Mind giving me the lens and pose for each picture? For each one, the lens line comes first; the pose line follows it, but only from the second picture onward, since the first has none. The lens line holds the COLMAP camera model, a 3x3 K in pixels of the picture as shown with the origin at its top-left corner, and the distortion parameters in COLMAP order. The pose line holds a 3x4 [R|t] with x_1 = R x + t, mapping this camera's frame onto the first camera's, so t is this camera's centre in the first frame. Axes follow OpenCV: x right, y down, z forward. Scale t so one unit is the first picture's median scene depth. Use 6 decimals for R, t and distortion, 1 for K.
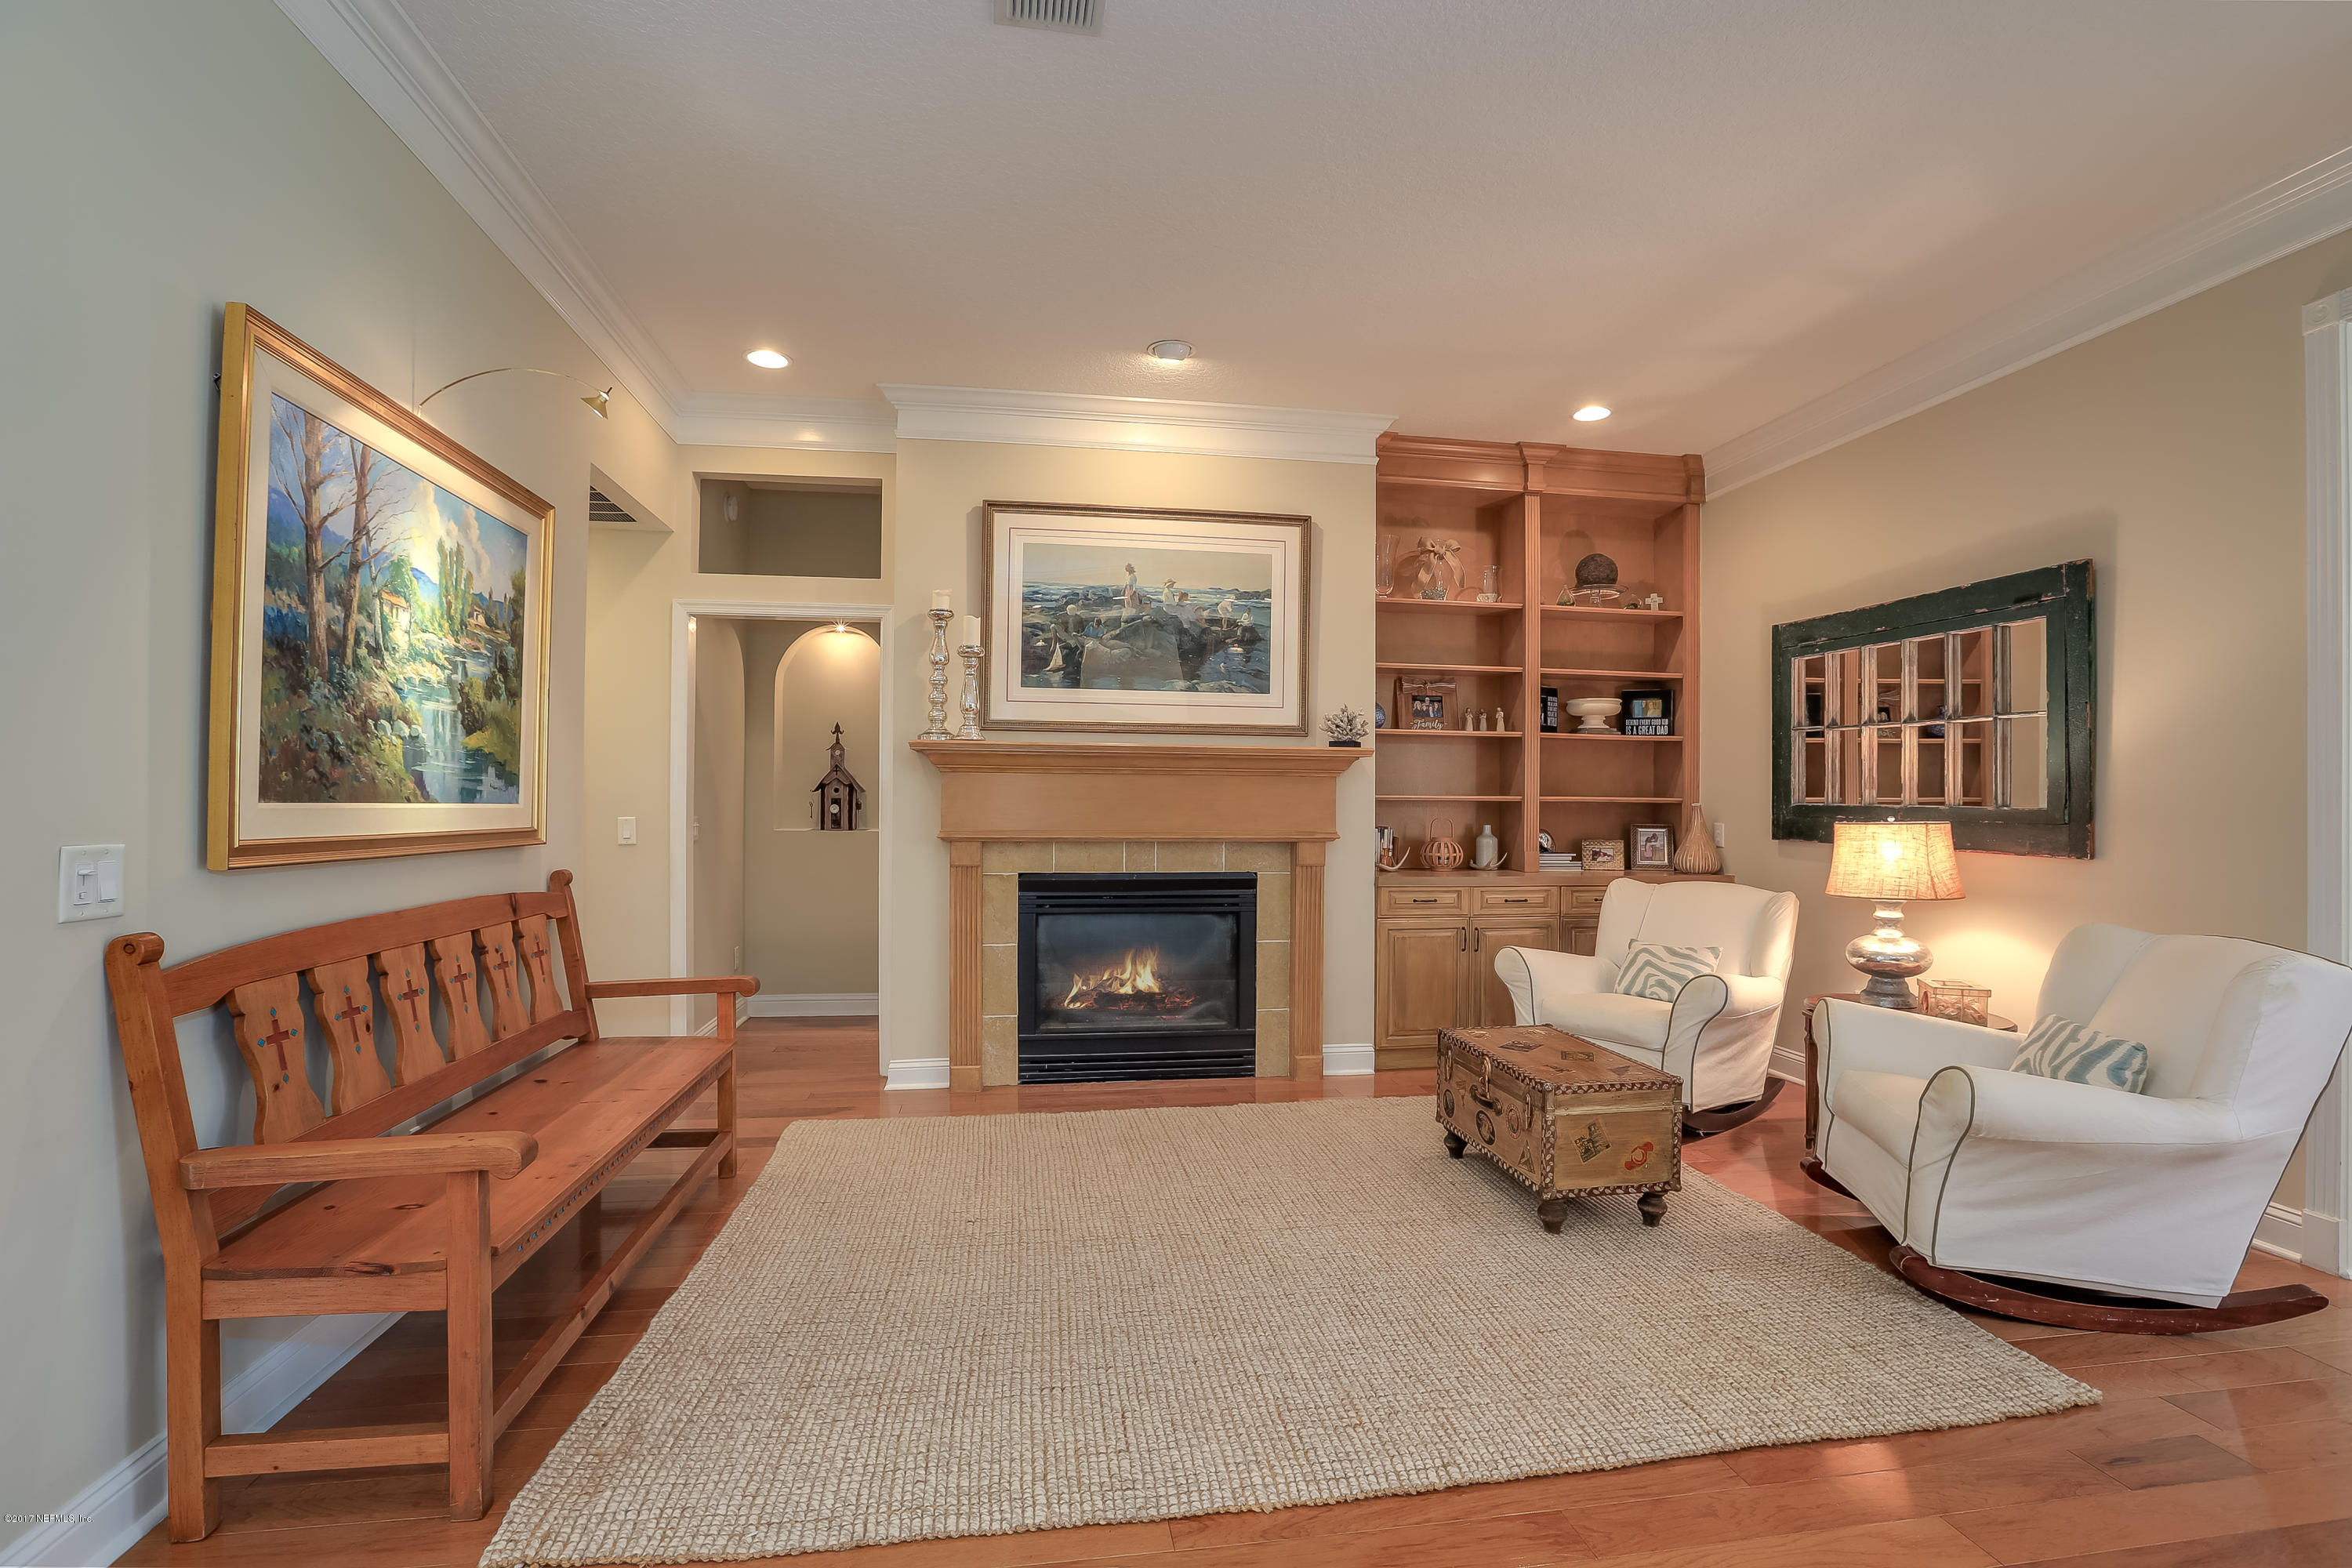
lens RADIAL K [[1092.1, 0, 1176.0], [0, 1092.1, 784.0], [0, 0, 1]] dist [-0.060262, 0.023446]
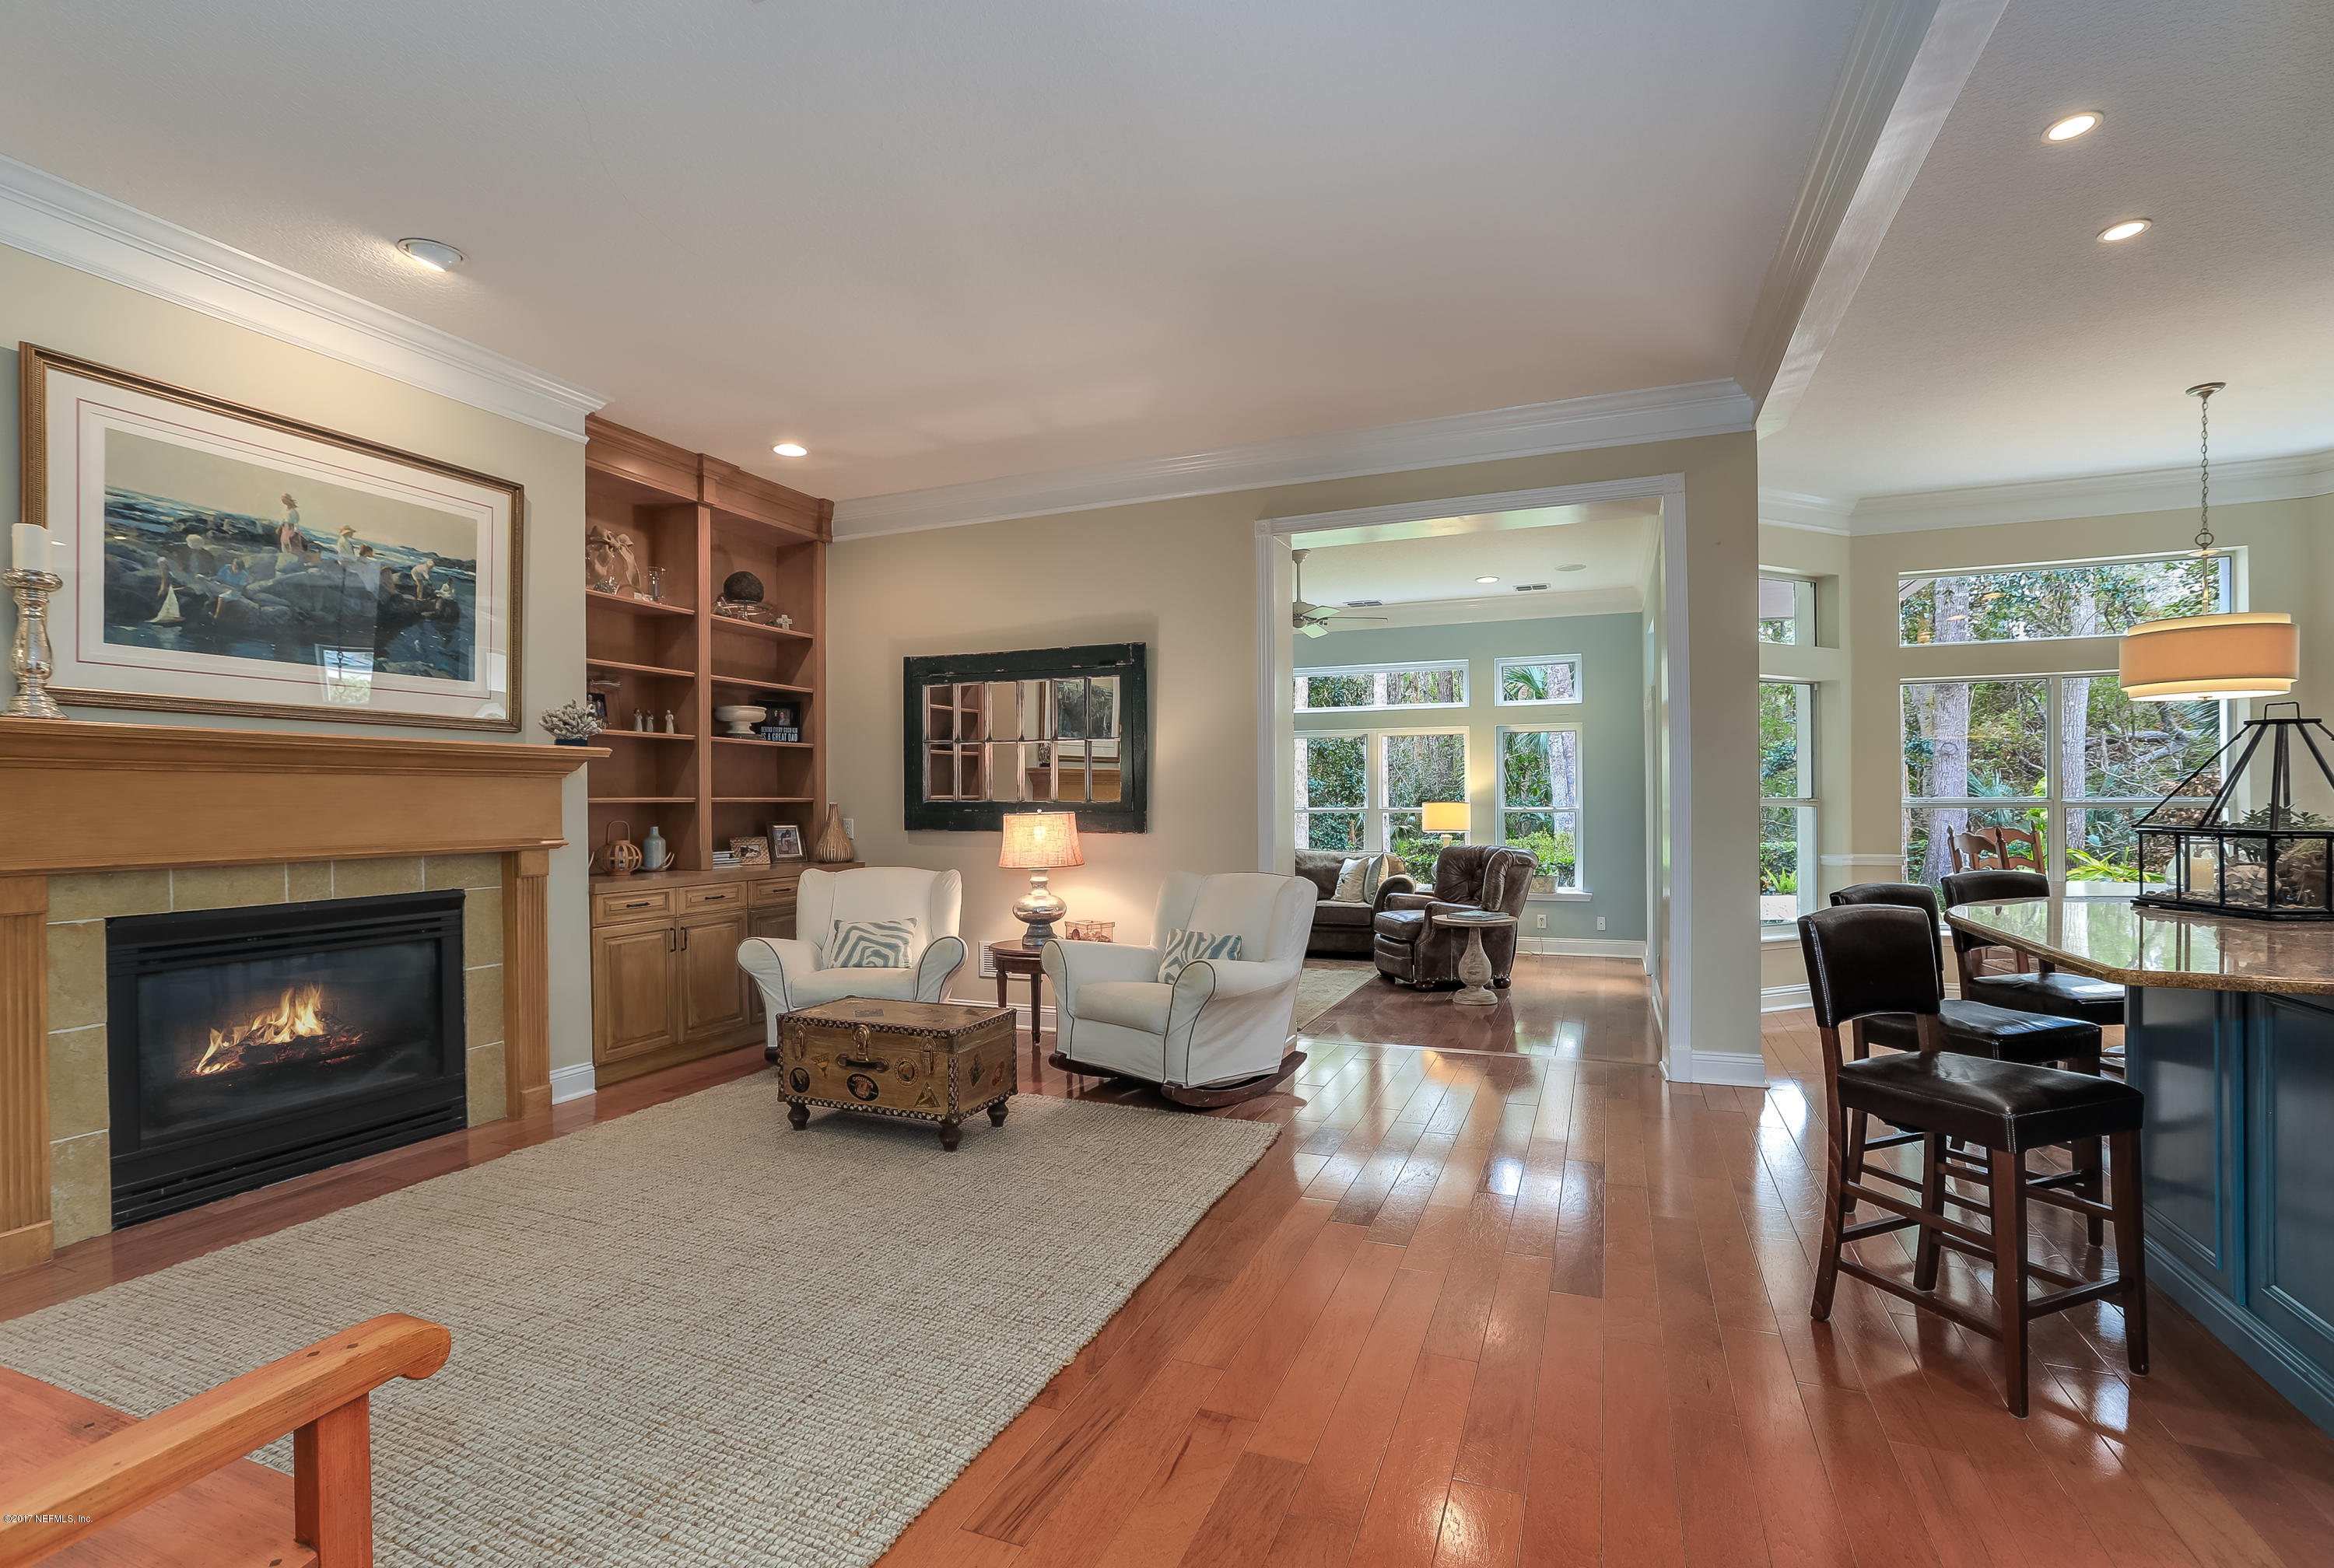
lens RADIAL K [[1088.1, 0, 1164.8], [0, 1088.1, 801.8], [0, 0, 1]] dist [-0.048299, 0.027884]
pose [[0.517750, -0.013412, 0.855427, -0.362156], [-0.000558, 0.999872, 0.016014, -0.001367], [-0.855532, -0.008769, 0.517676, 0.096473]]
